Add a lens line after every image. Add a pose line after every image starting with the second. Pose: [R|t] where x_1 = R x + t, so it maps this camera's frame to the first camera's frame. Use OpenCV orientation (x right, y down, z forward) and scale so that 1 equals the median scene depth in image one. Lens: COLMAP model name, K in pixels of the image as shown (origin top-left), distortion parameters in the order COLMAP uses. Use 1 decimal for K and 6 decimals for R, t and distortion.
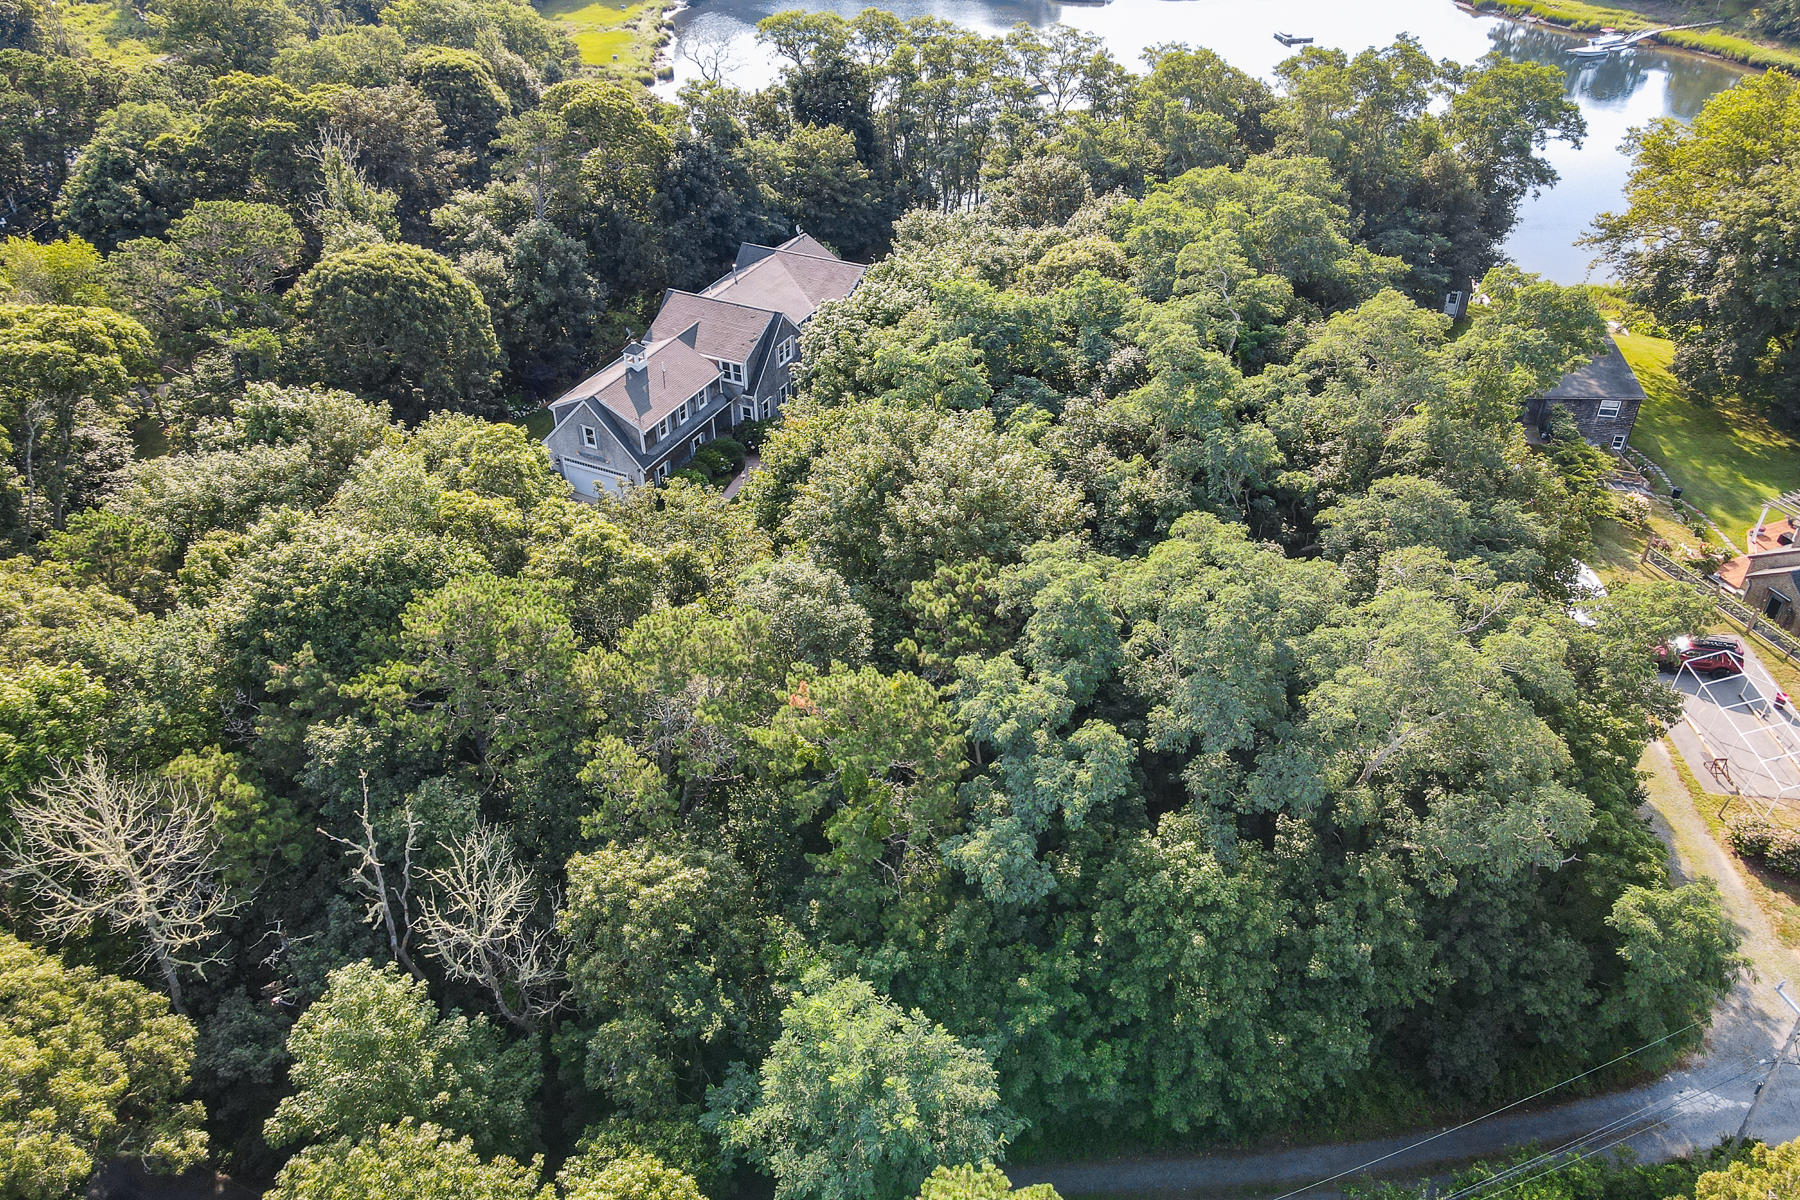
lens RADIAL K [[1324.1, 0, 903.2], [0, 1324.1, 516.0], [0, 0, 1]] dist [0.004162, 0.023220]
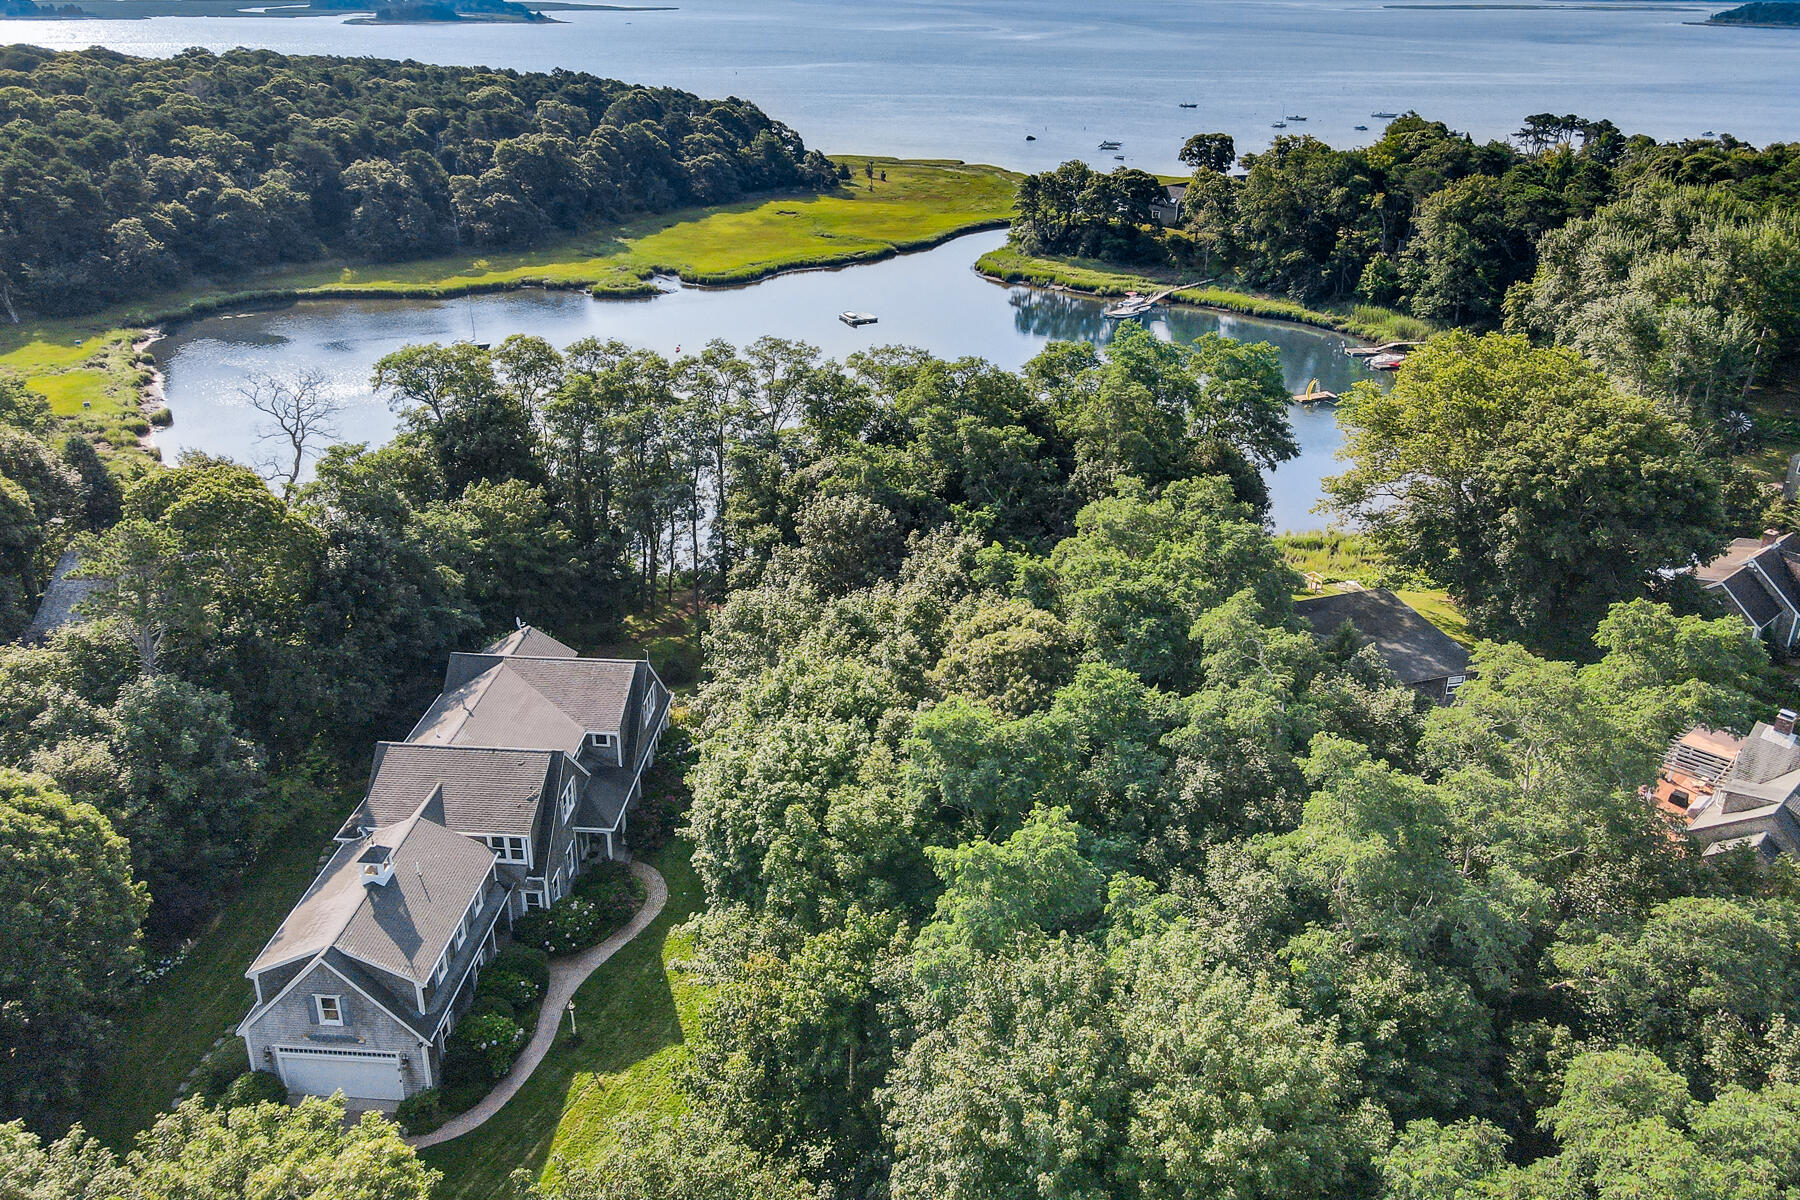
lens RADIAL K [[1359.9, 0, 888.9], [0, 1359.9, 521.1], [0, 0, 1]] dist [0.000181, 0.032629]
pose [[0.924373, -0.127001, 0.359730, -0.197173], [0.194996, 0.967764, -0.159405, -0.134144], [-0.327889, 0.217495, 0.919339, 0.249754]]
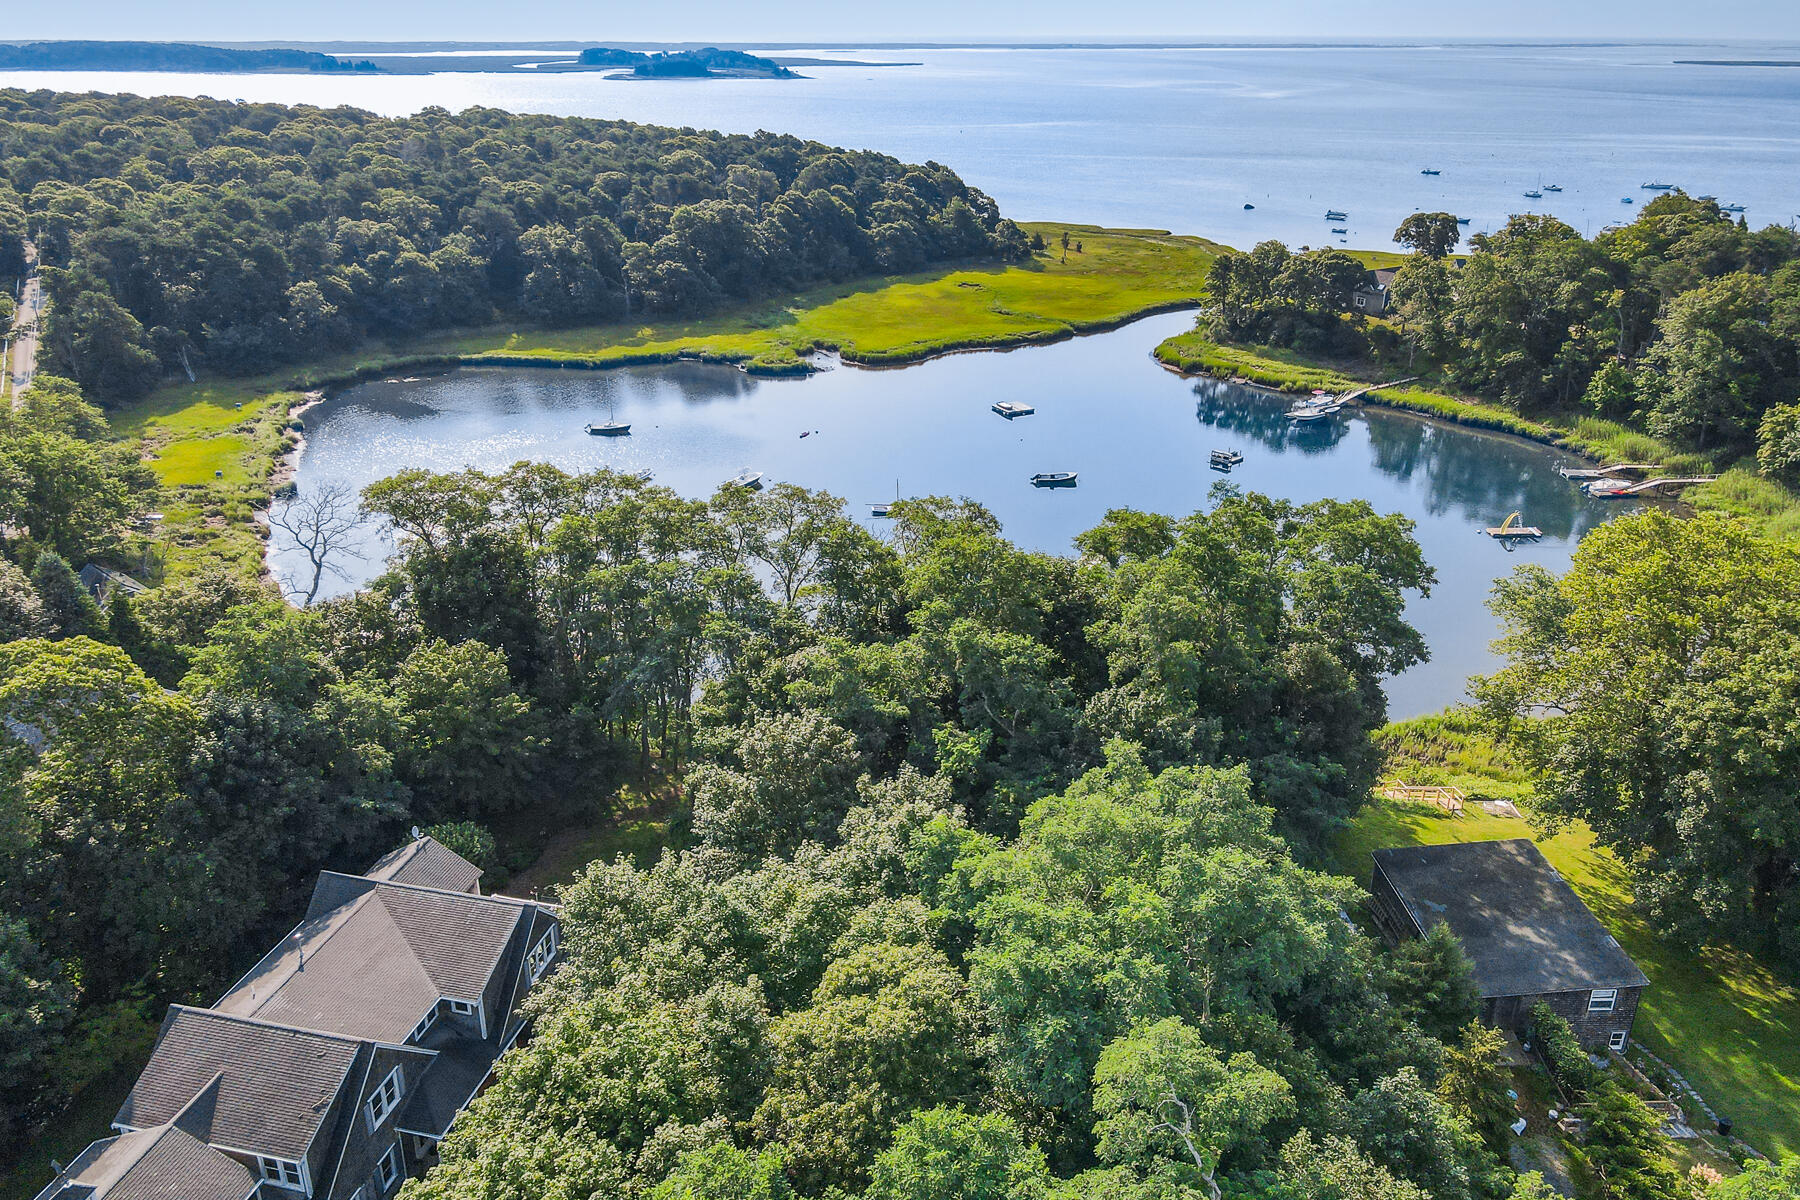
lens RADIAL K [[1339.6, 0, 901.0], [0, 1339.6, 575.1], [0, 0, 1]] dist [0.003835, 0.025319]
pose [[0.974685, -0.070279, 0.212251, 0.027271], [0.109304, 0.977916, -0.178140, -0.247876], [-0.195044, 0.196830, 0.960841, 0.376611]]
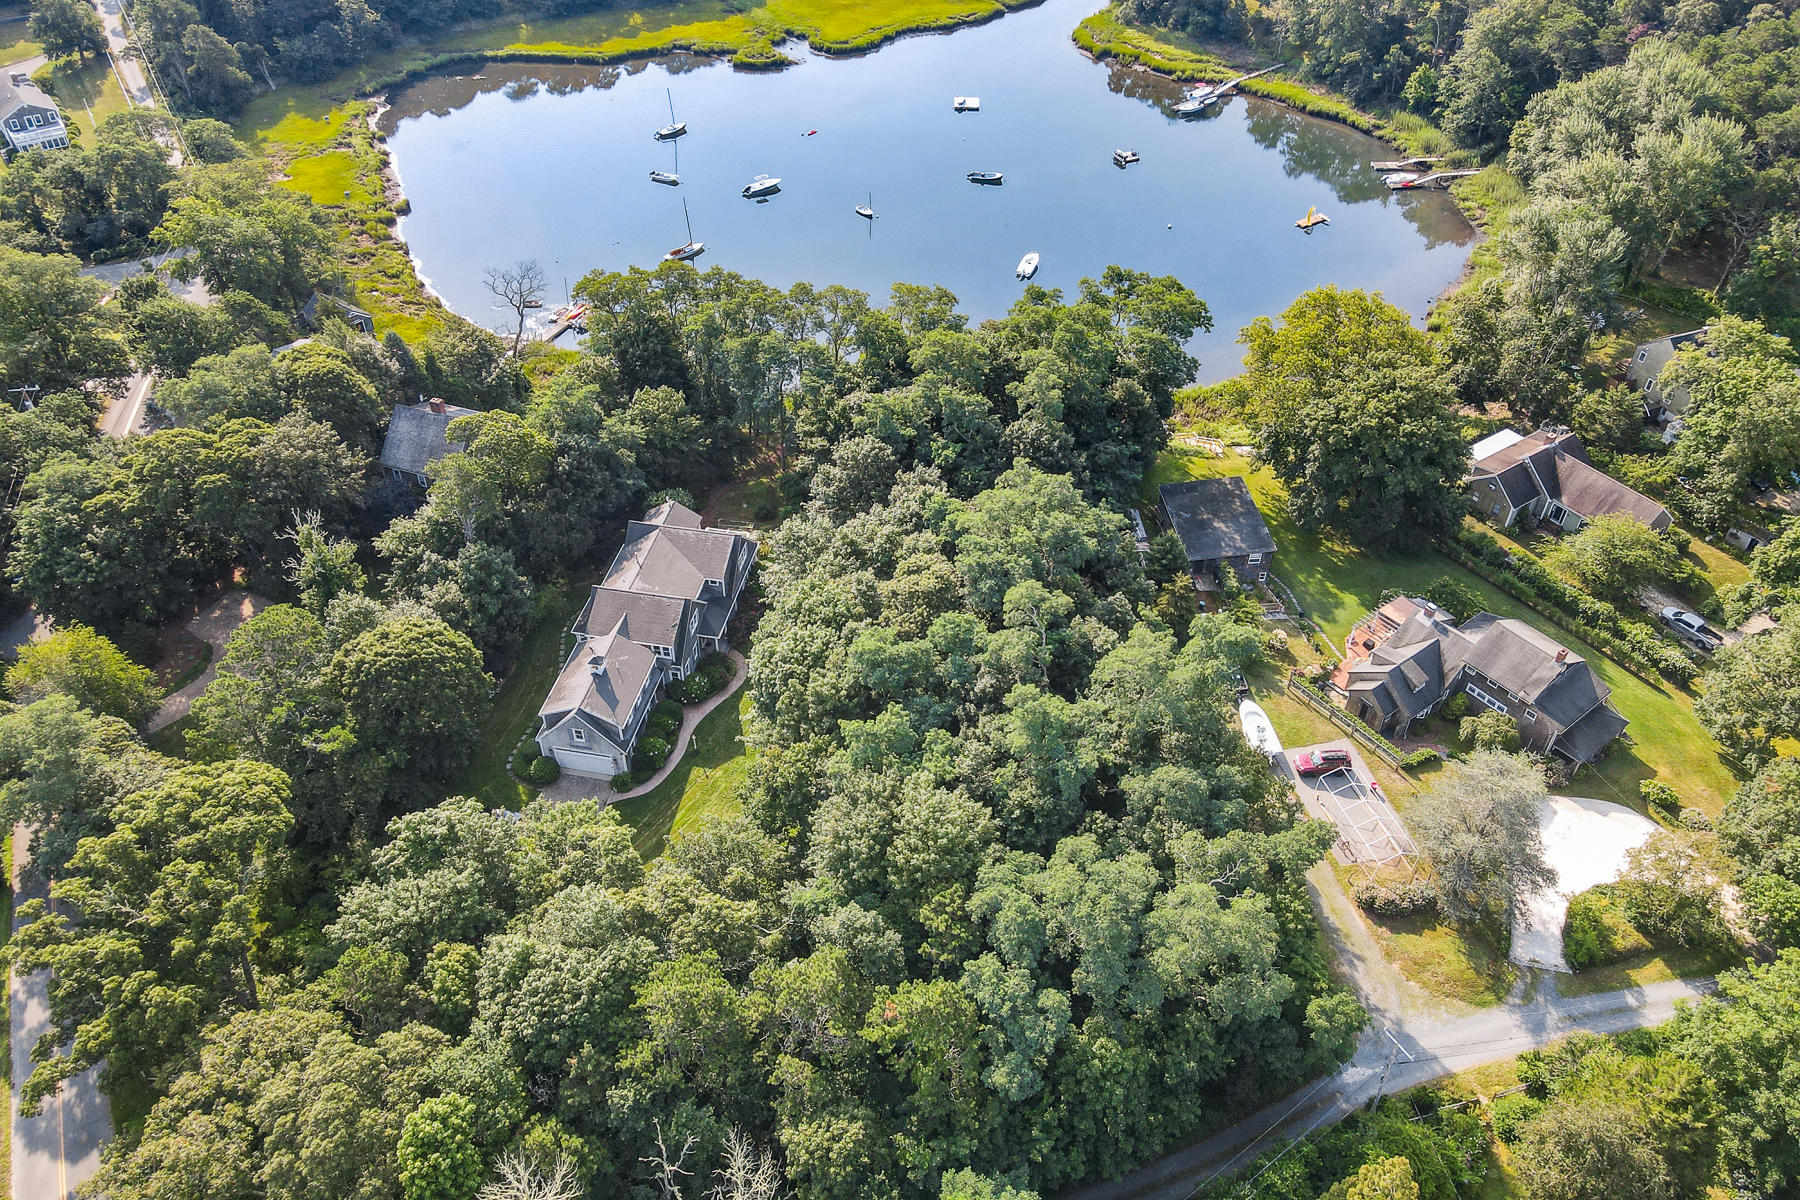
lens RADIAL K [[1324.1, 0, 903.2], [0, 1324.1, 516.0], [0, 0, 1]] dist [0.004162, 0.023220]
pose [[0.960890, -0.157509, 0.227772, -0.195265], [0.136772, 0.985104, 0.104228, -0.381367], [-0.240796, -0.068999, 0.968120, -0.372379]]
